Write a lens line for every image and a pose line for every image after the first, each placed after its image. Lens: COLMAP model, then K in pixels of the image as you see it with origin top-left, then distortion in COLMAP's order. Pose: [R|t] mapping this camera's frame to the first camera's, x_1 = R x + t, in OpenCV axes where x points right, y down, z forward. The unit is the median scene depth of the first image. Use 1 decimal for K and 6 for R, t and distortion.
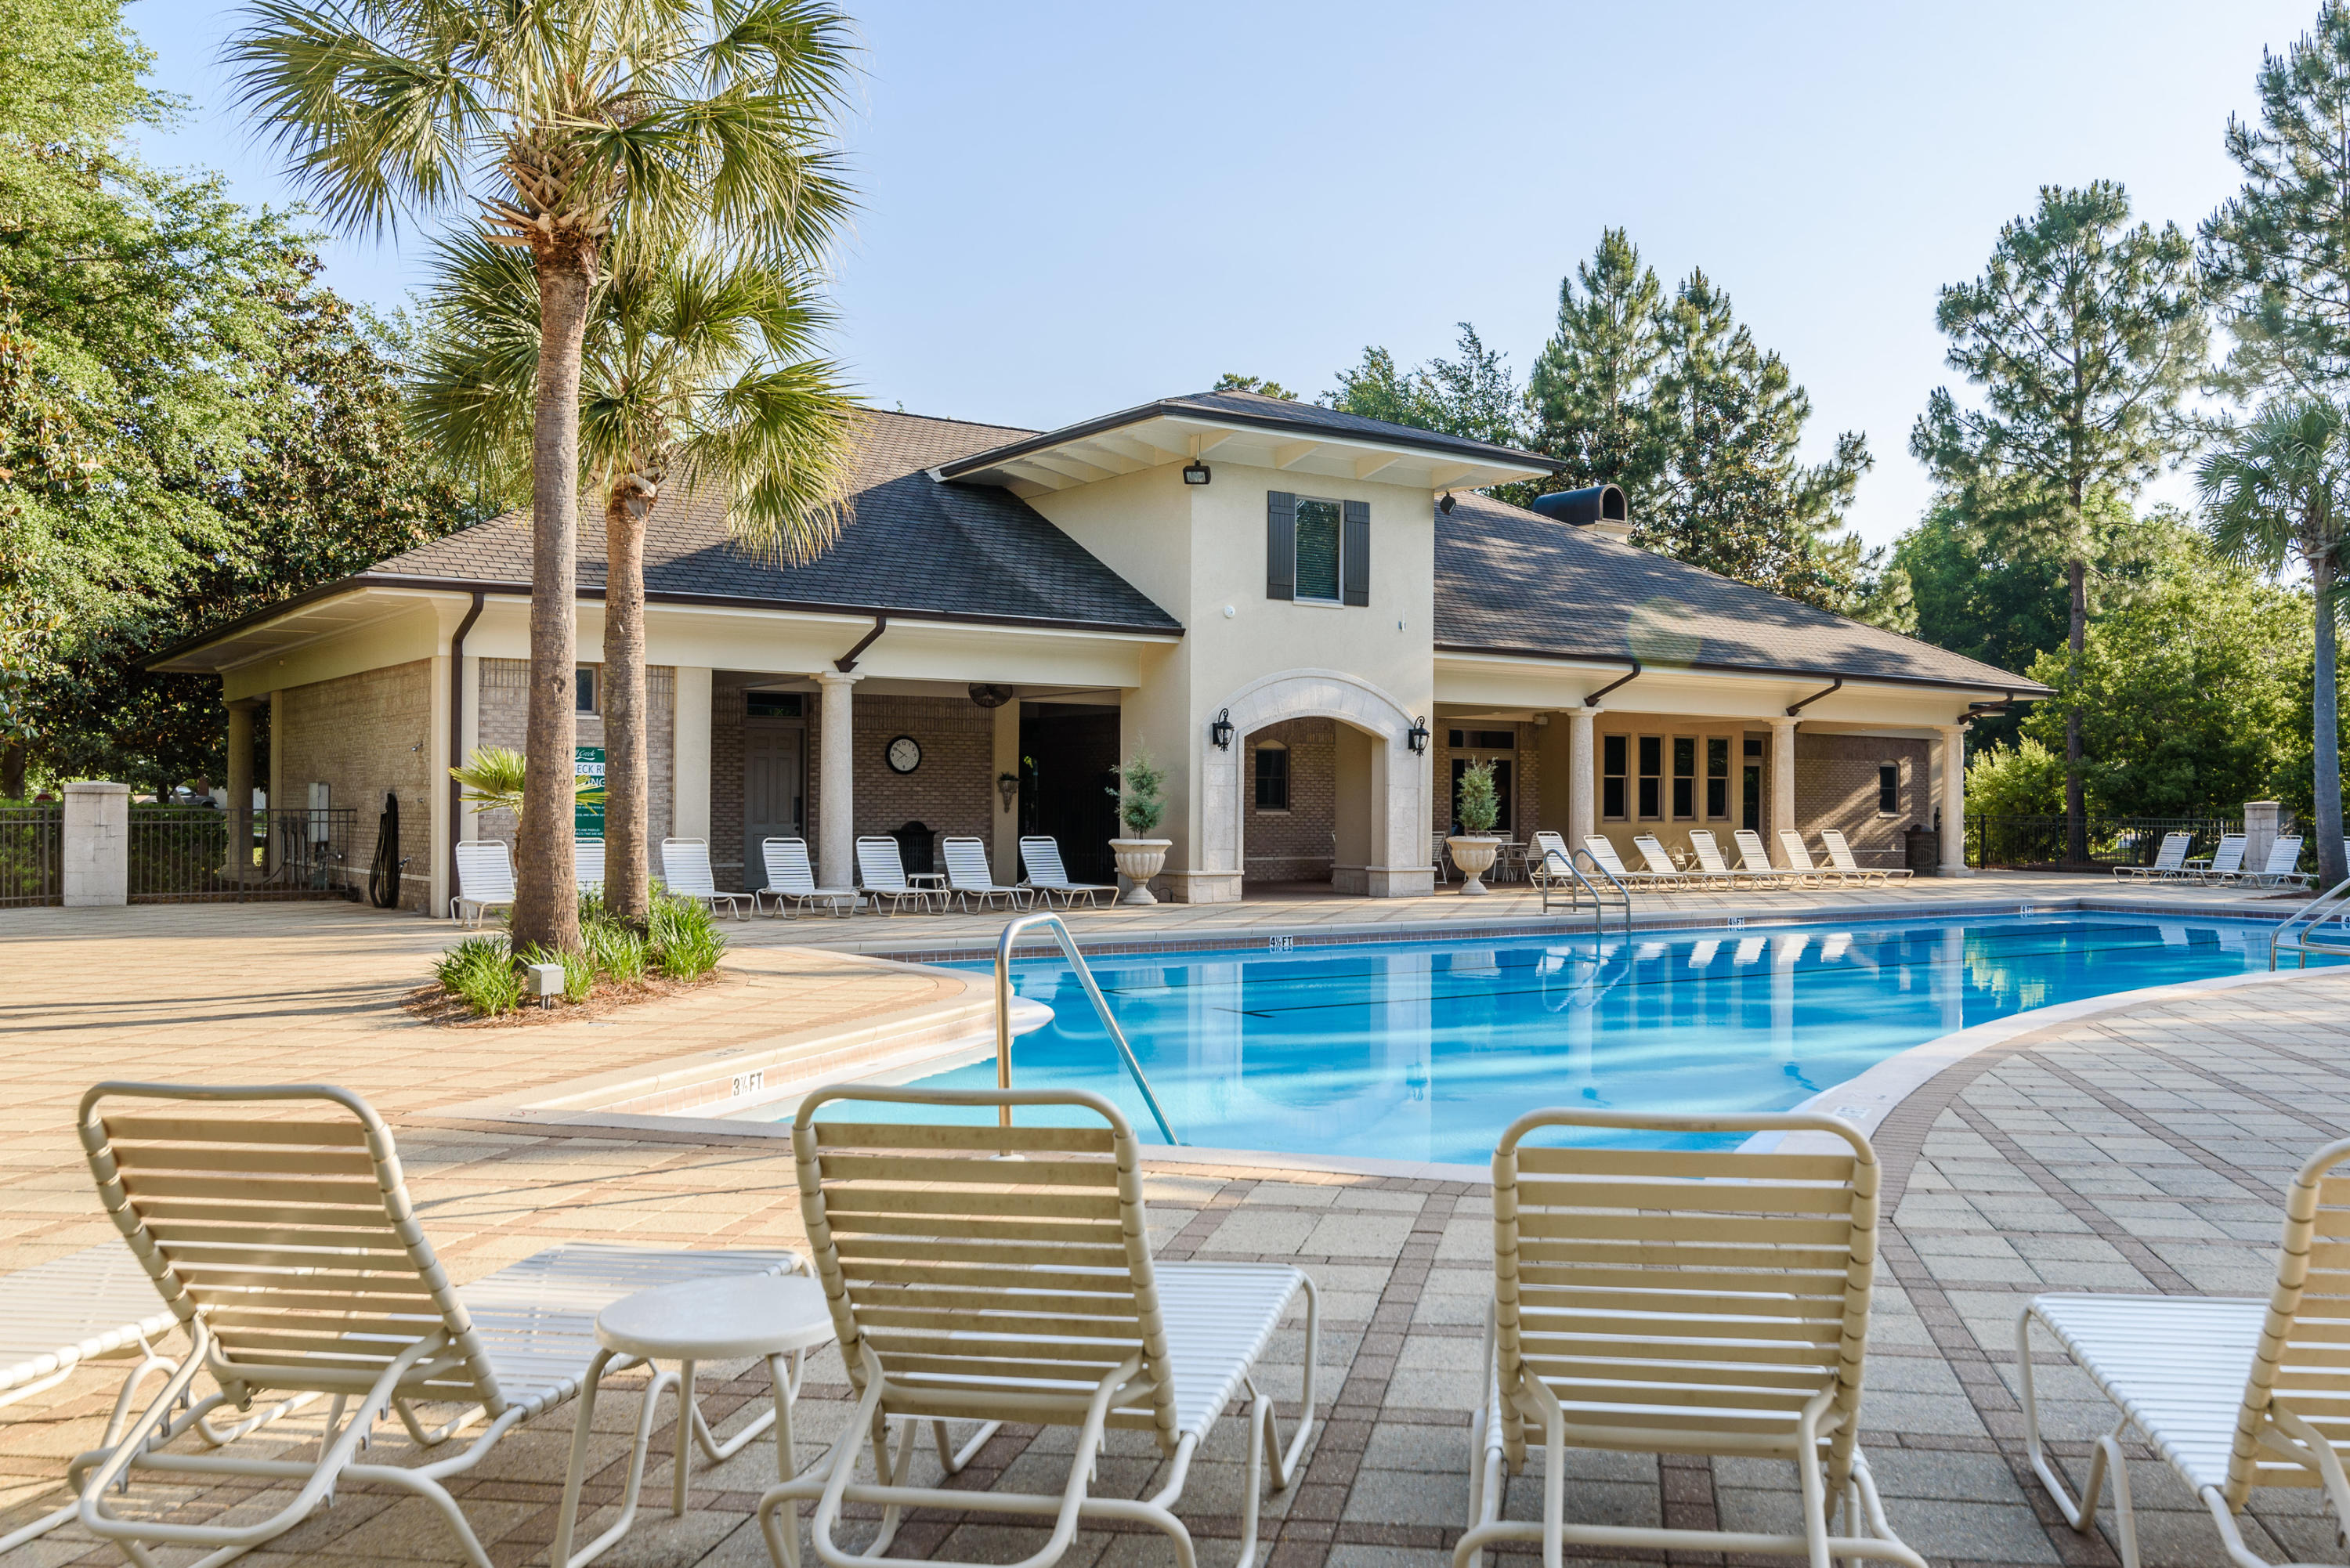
lens RADIAL K [[2038.2, 0, 1266.1], [0, 2038.2, 794.0], [0, 0, 1]] dist [0.004342, -0.004165]
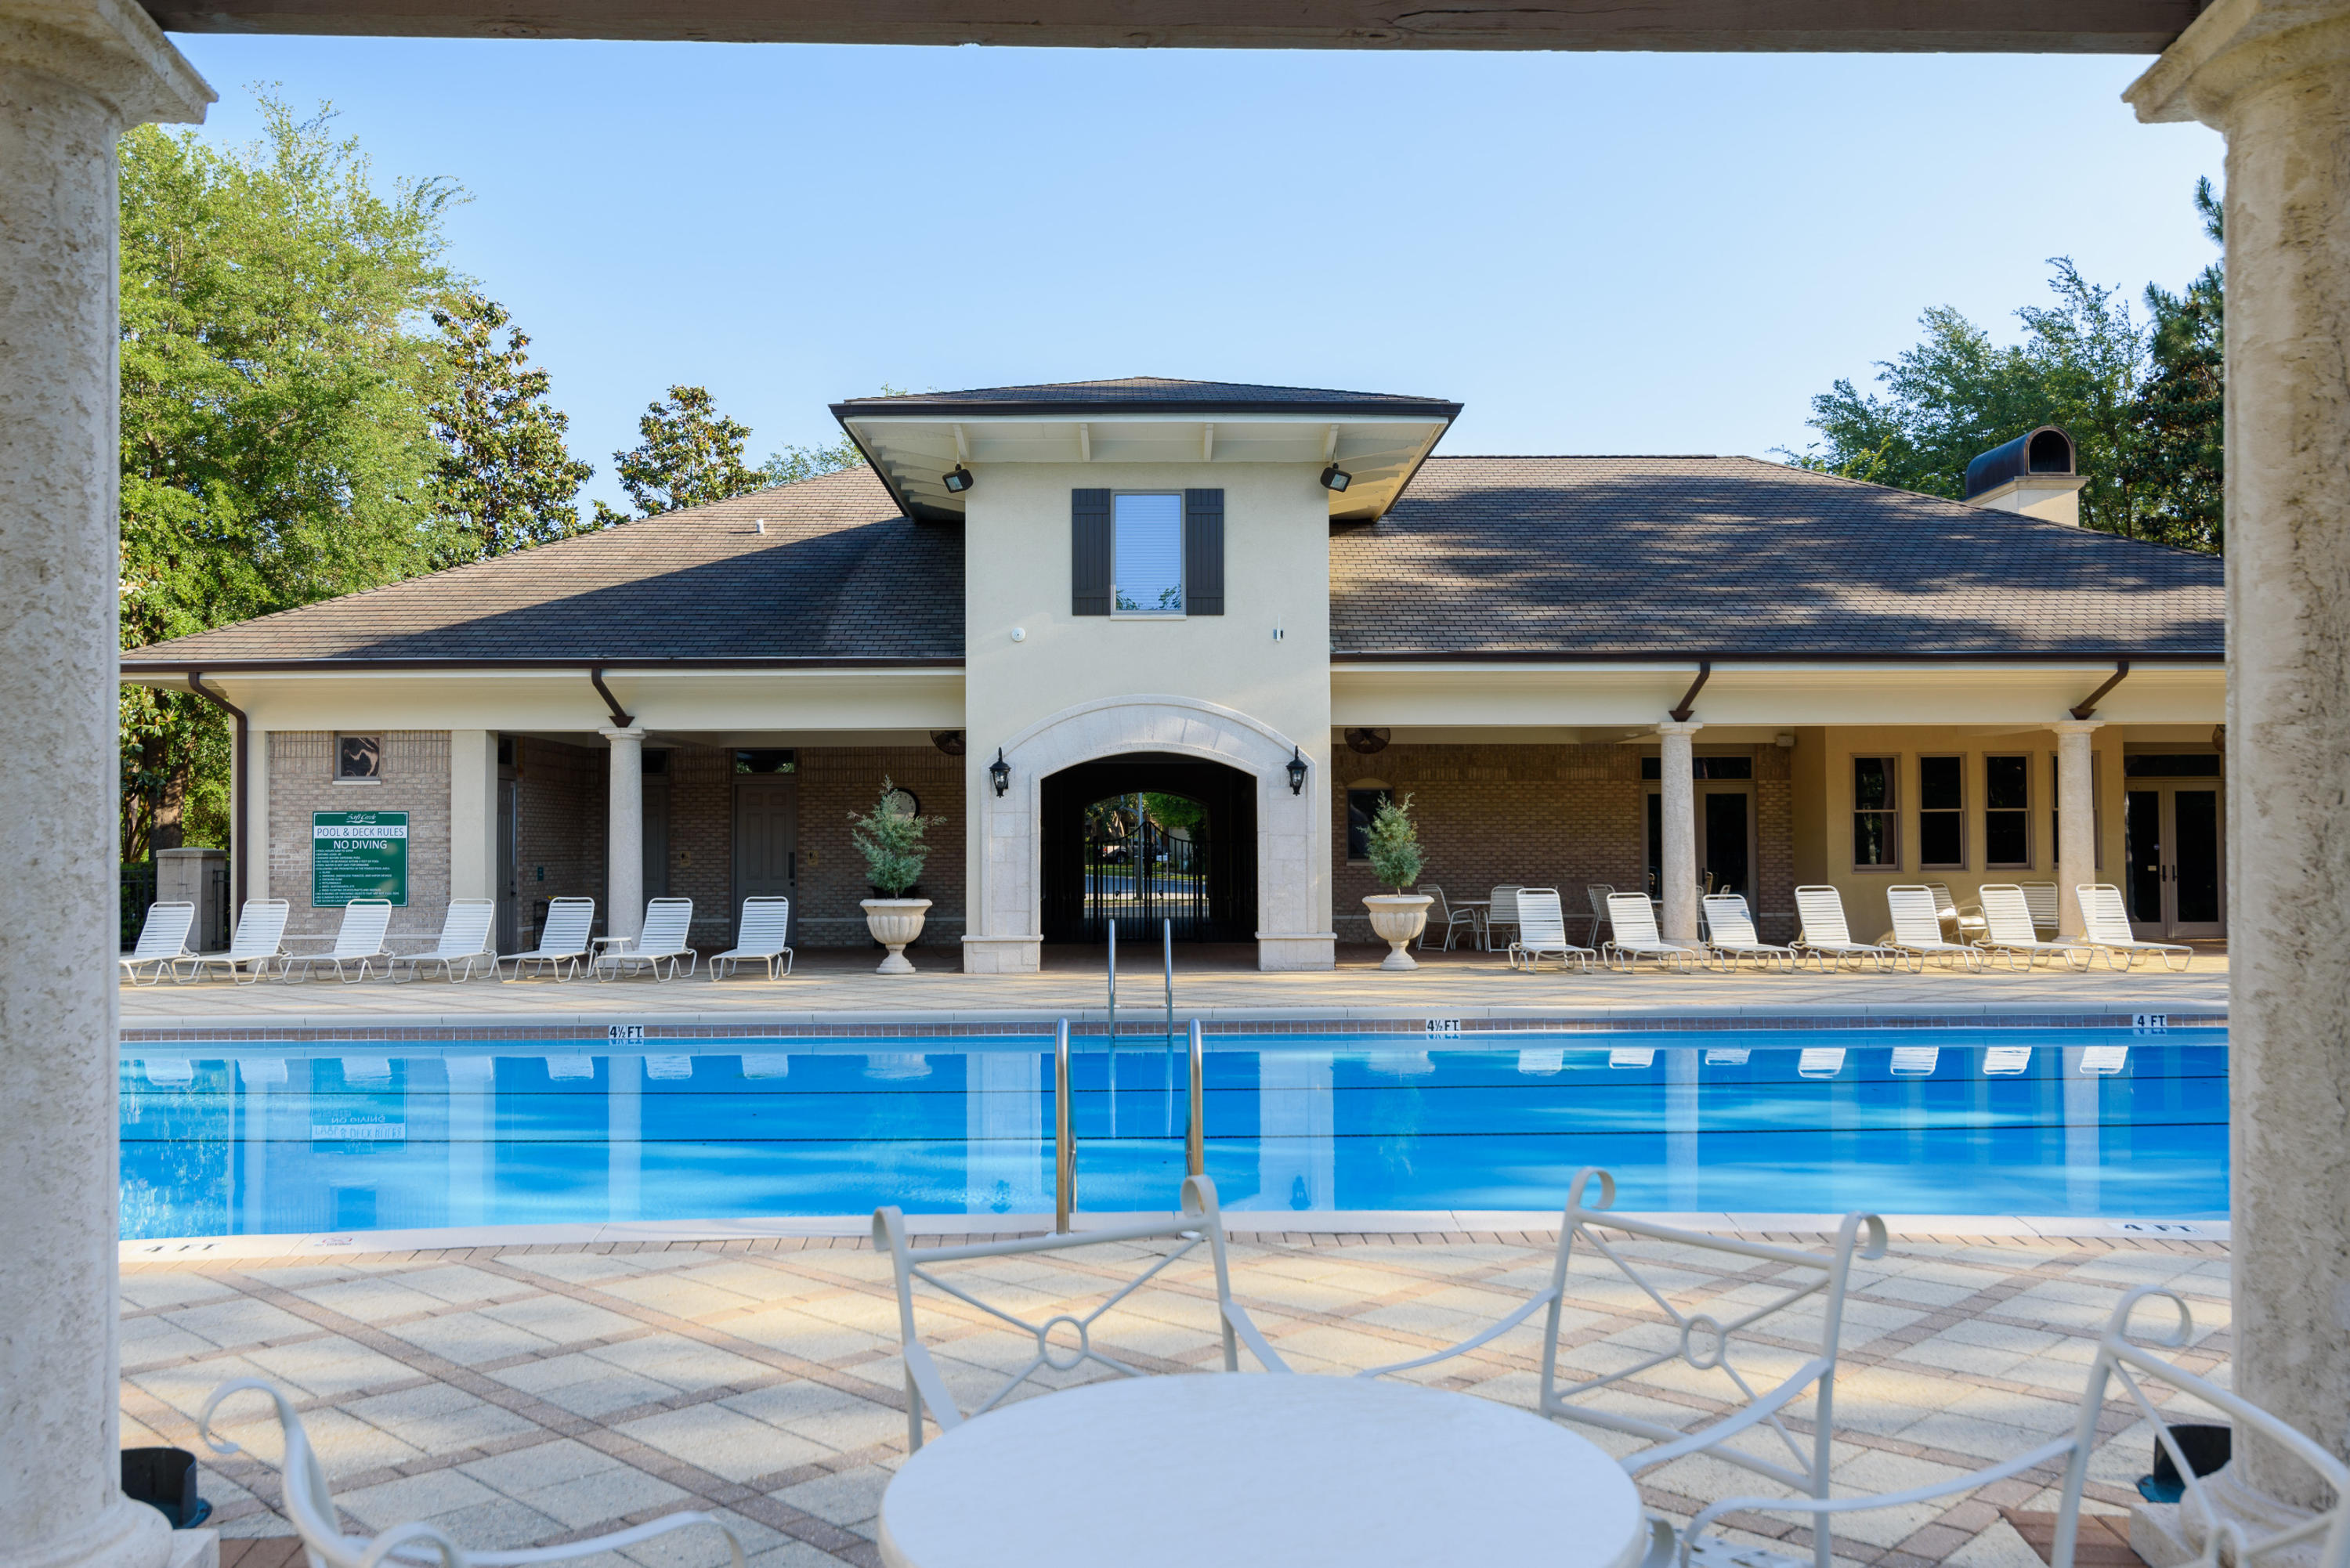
lens RADIAL K [[1980.0, 0, 1175.0], [0, 1980.0, 784.0], [0, 0, 1]] dist [-0.072890, -0.002175]
pose [[0.825377, -0.032710, -0.563634, 0.382417], [0.014389, 0.999215, -0.036919, 0.004161], [0.564399, 0.022362, 0.825199, 0.267521]]
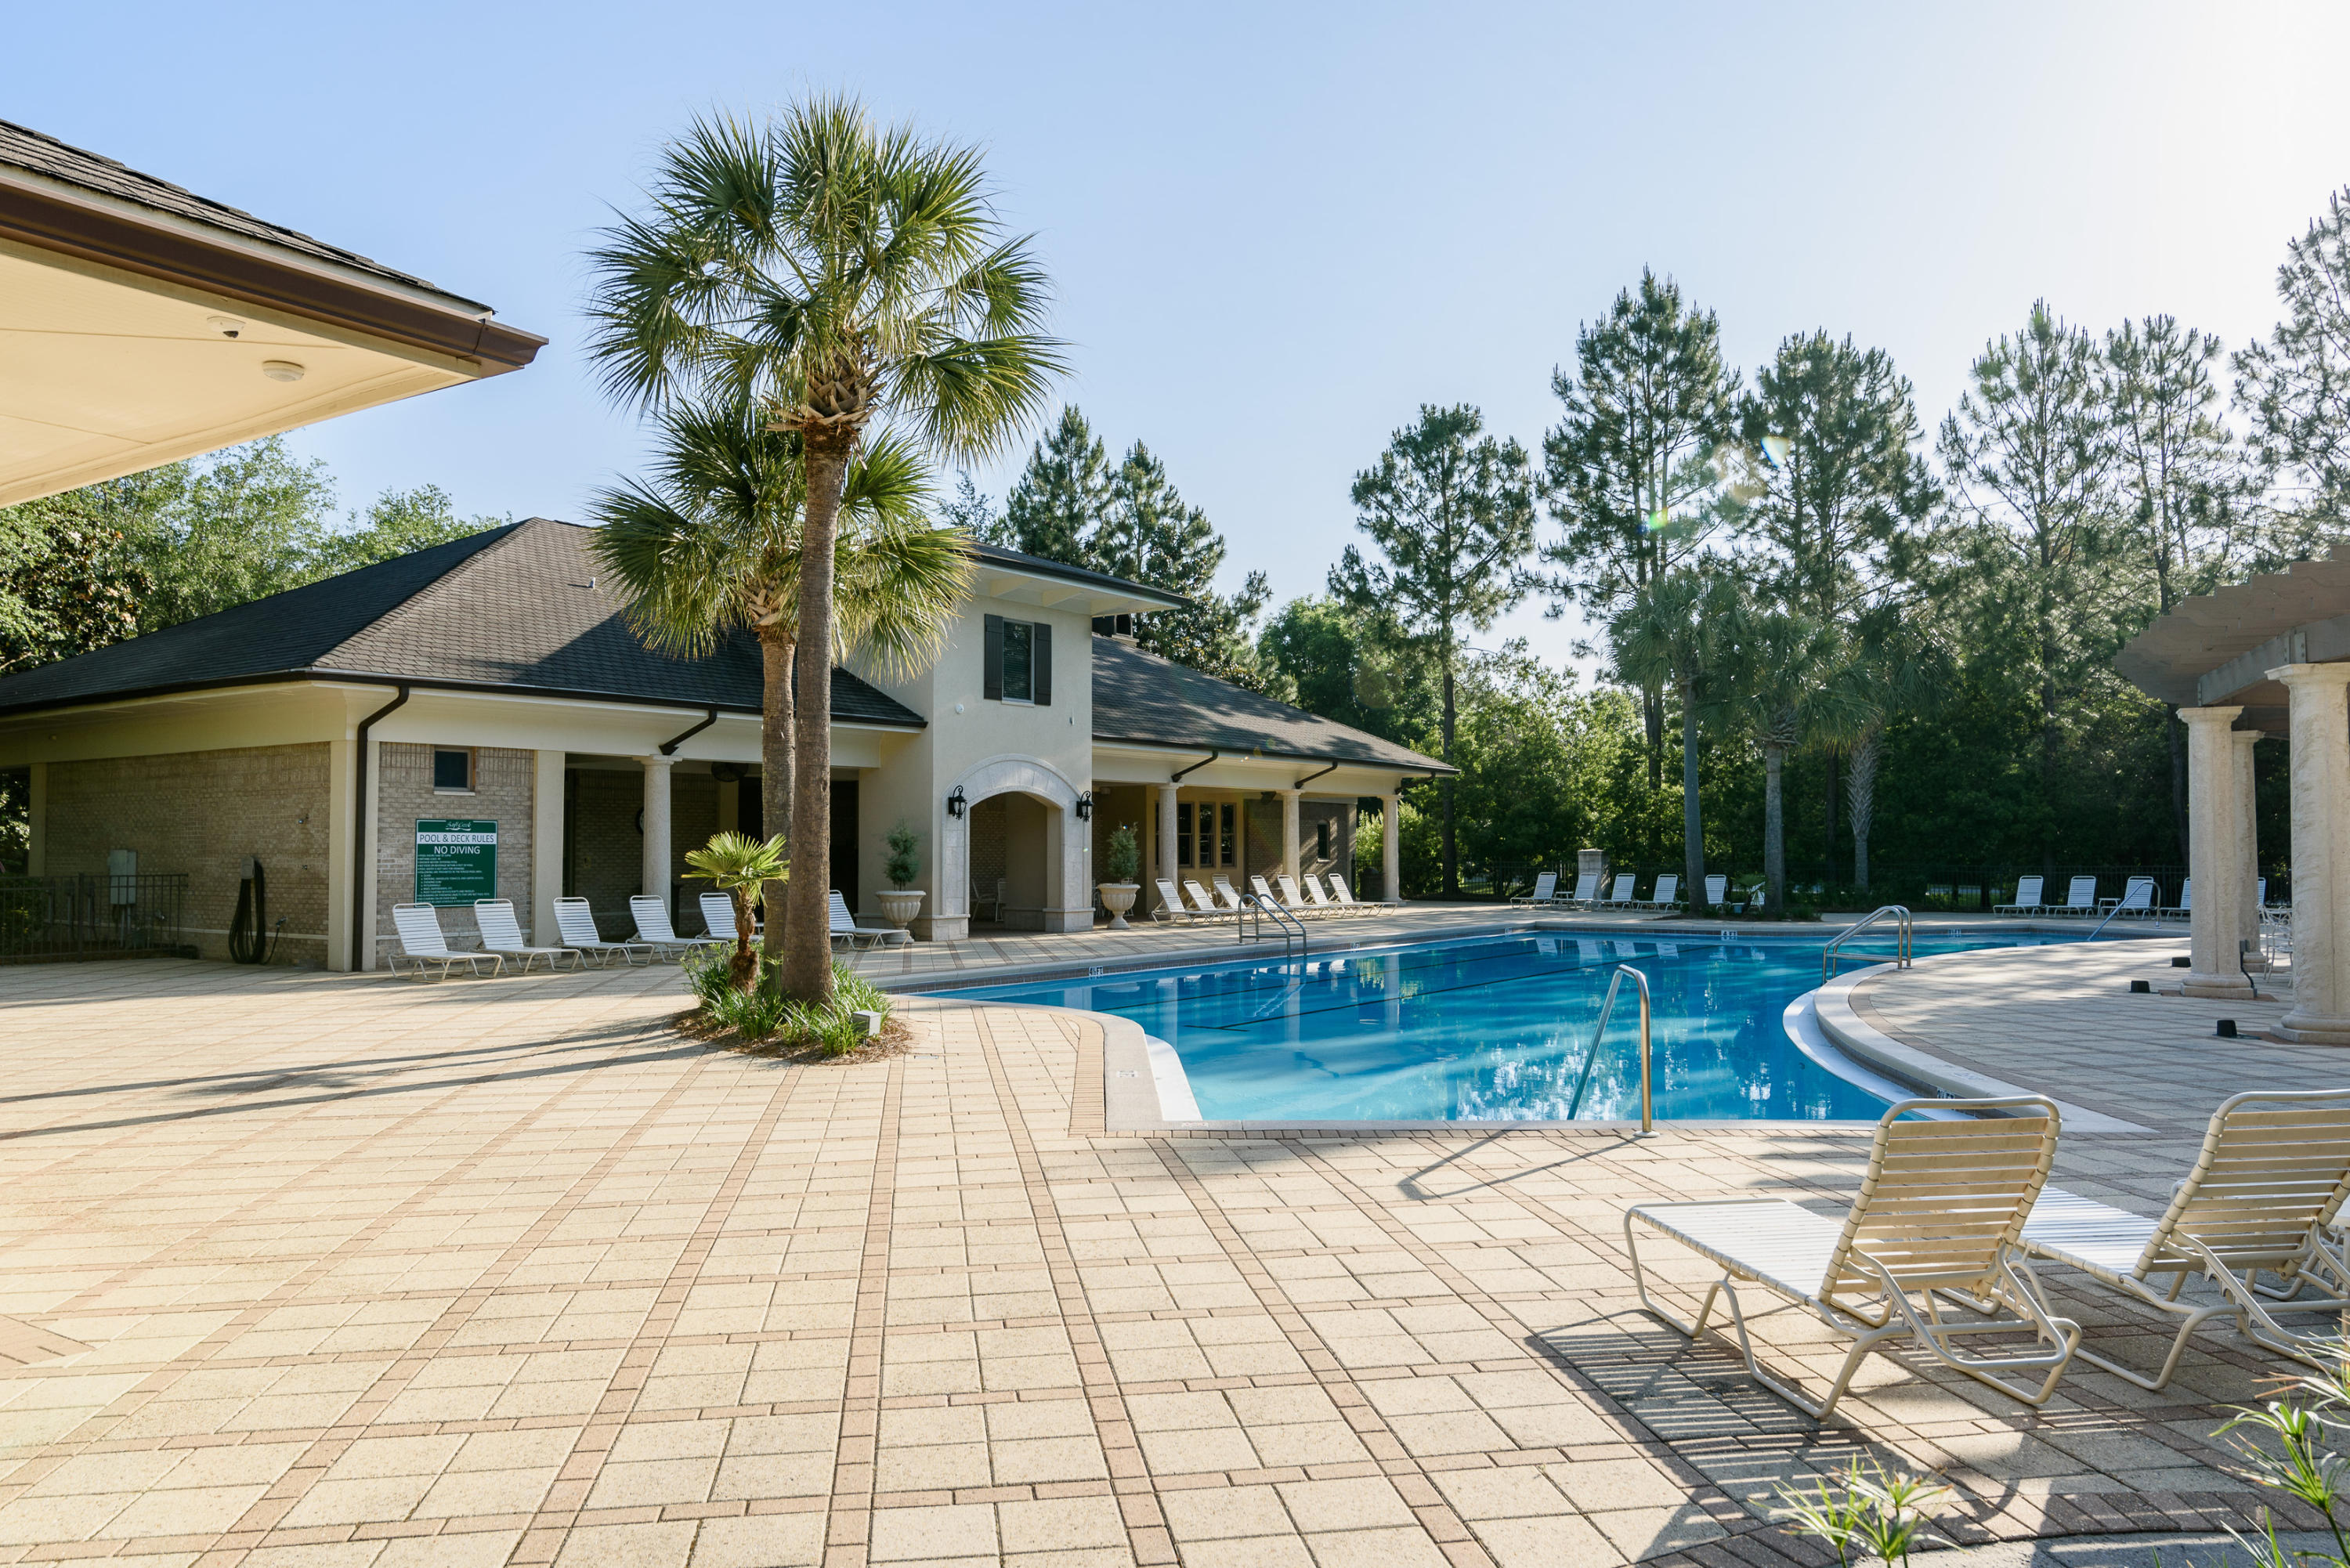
lens RADIAL K [[1657.6, 0, 1175.0], [0, 1657.6, 784.0], [0, 0, 1]] dist [0.010596, -0.004222]
pose [[0.952203, 0.004080, 0.305439, -0.154335], [0.006289, 0.999437, -0.032958, -0.006215], [-0.305402, 0.033304, 0.951641, -0.011542]]
